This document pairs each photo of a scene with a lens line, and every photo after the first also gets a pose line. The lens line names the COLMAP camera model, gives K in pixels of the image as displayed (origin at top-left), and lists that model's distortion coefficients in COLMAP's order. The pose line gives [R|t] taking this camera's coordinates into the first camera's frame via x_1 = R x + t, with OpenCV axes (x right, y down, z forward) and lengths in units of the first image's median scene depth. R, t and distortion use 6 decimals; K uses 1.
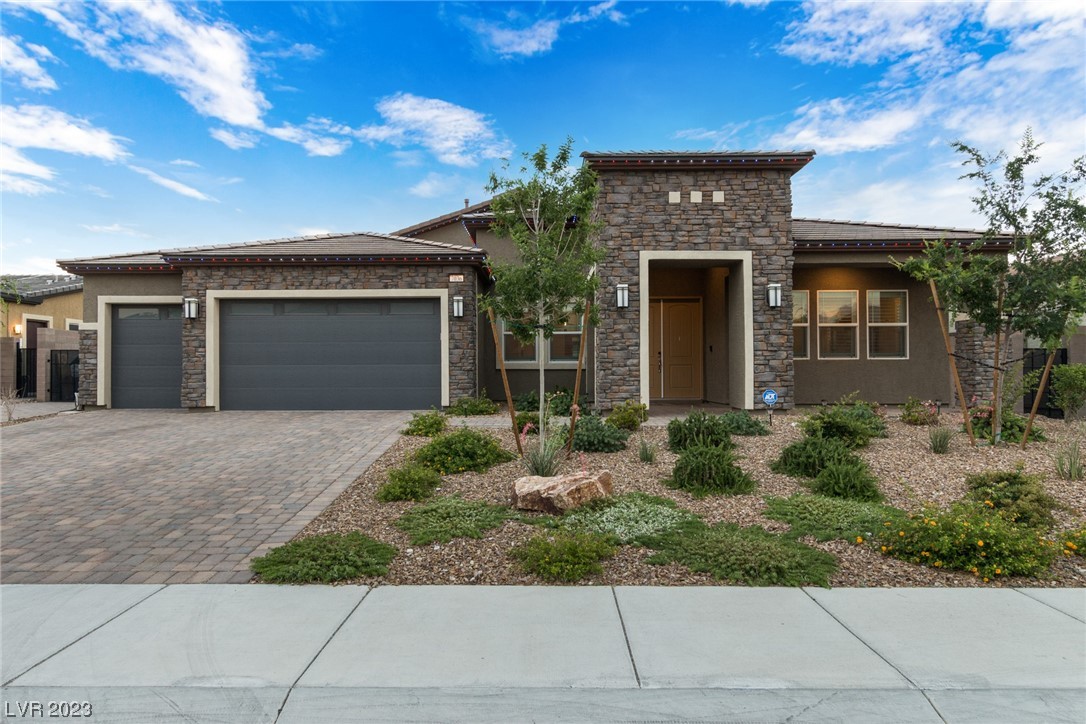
lens RADIAL K [[674.2, 0, 543.0], [0, 674.2, 362.0], [0, 0, 1]] dist [-0.001714, 0.000018]
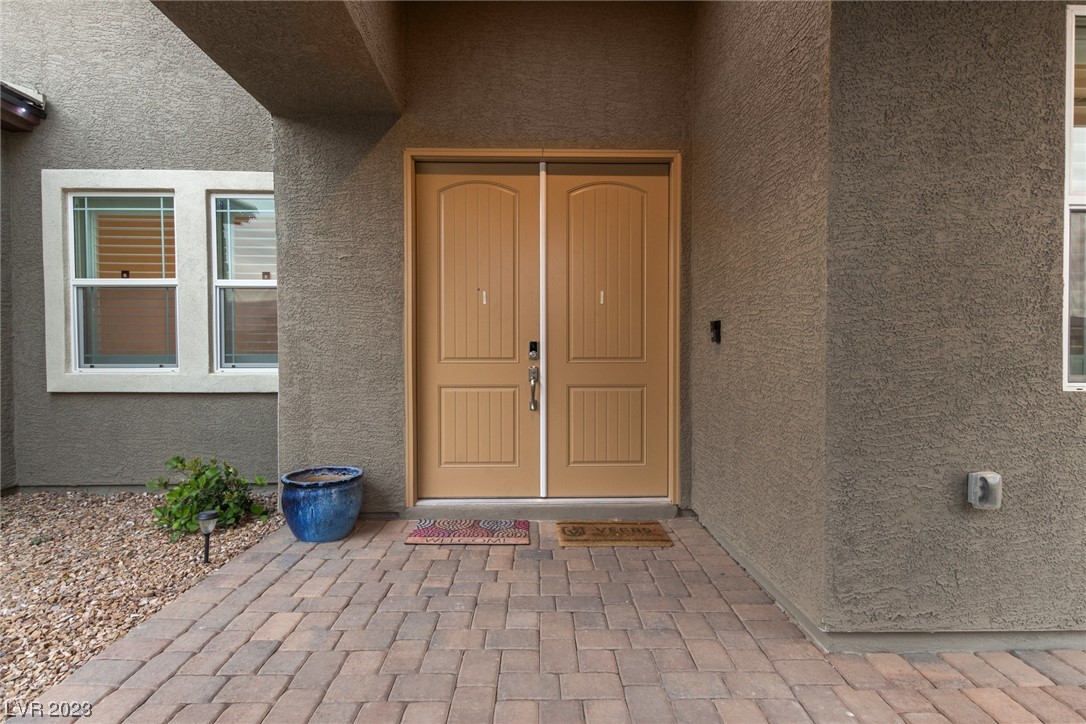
lens RADIAL K [[502.6, 0, 543.0], [0, 502.6, 362.0], [0, 0, 1]] dist [-0.000480, -0.000012]
pose [[0.999519, 0.004965, 0.030598, 0.226283], [-0.006131, 0.999254, 0.038125, -0.019798], [-0.030386, -0.038295, 0.998804, 1.037529]]
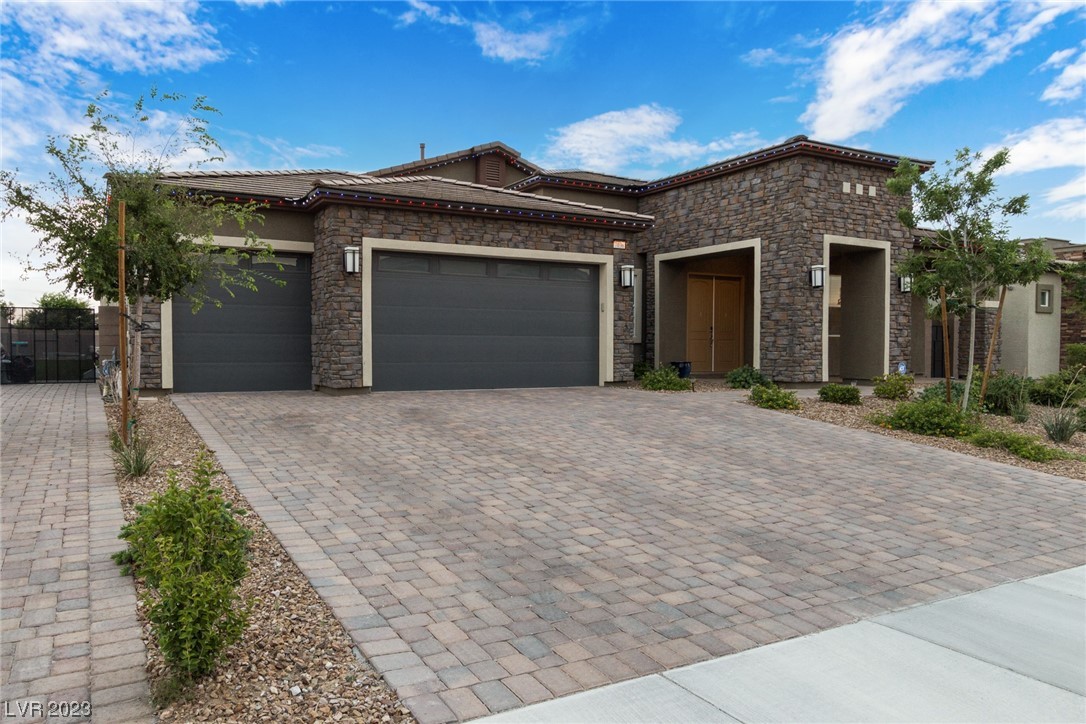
lens RADIAL K [[757.9, 0, 487.5], [0, 757.9, 360.5], [0, 0, 1]] dist [0.007631, 0.001576]
pose [[0.879957, -0.002452, 0.475047, -0.904246], [-0.016356, 0.999237, 0.035456, 0.002263], [-0.474771, -0.038969, 0.879246, 0.180780]]
